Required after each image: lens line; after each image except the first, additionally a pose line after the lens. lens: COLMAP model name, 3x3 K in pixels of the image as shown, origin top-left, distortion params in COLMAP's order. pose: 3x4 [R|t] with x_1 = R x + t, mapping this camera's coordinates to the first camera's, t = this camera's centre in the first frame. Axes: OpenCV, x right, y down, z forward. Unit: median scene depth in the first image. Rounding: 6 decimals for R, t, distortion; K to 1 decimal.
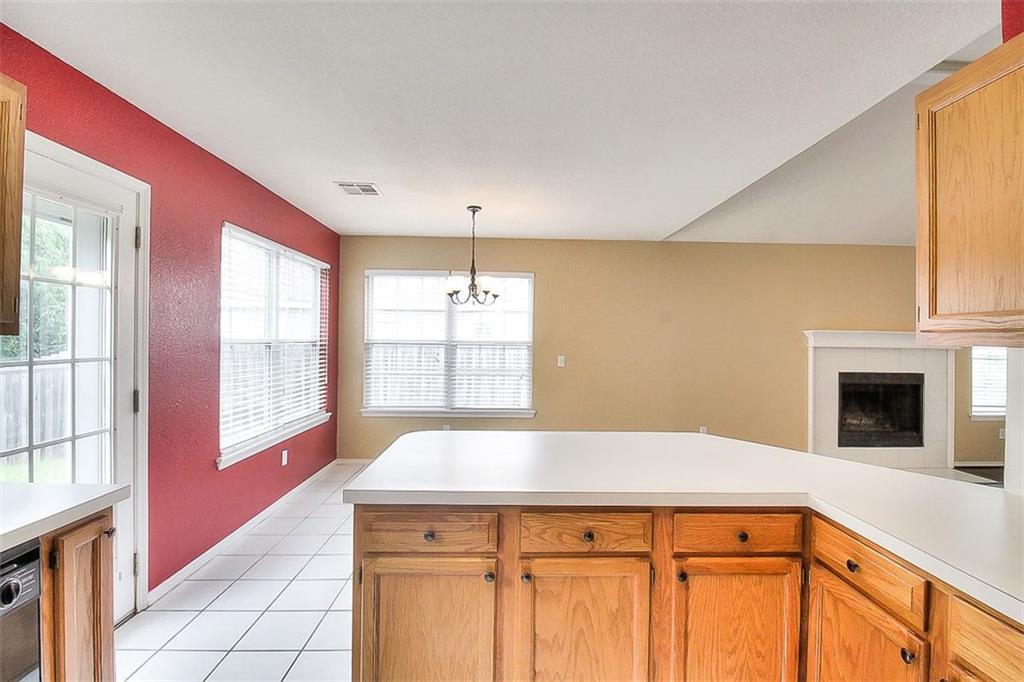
lens RADIAL K [[475.2, 0, 515.6], [0, 475.2, 338.2], [0, 0, 1]] dist [0.005357, -0.014787]
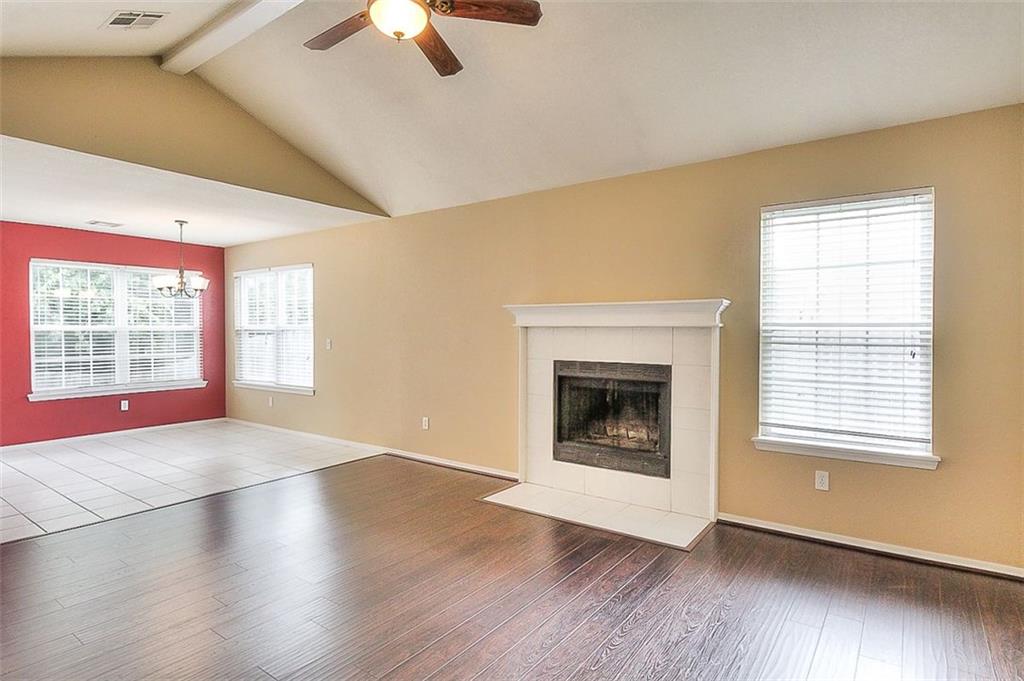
lens RADIAL K [[542.4, 0, 519.9], [0, 542.4, 336.2], [0, 0, 1]] dist [-0.001784, -0.001272]
pose [[0.796276, -0.005886, -0.604905, 2.562267], [0.013285, 0.999882, 0.007759, 0.058962], [0.604788, -0.014215, 0.796260, 0.646009]]
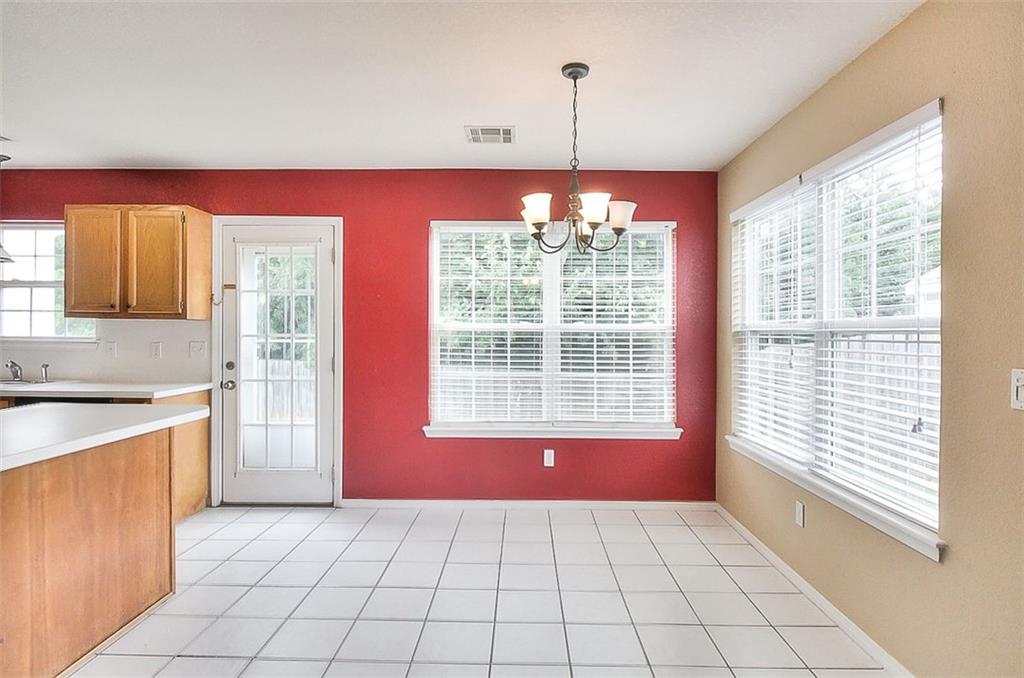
lens RADIAL K [[542.4, 0, 519.9], [0, 542.4, 334.7], [0, 0, 1]] dist [-0.001784, -0.001272]
pose [[-0.034959, -0.009639, -0.999342, 0.876511], [-0.004356, 0.999945, -0.009492, 0.051077], [0.999379, 0.004021, -0.034999, 1.615366]]
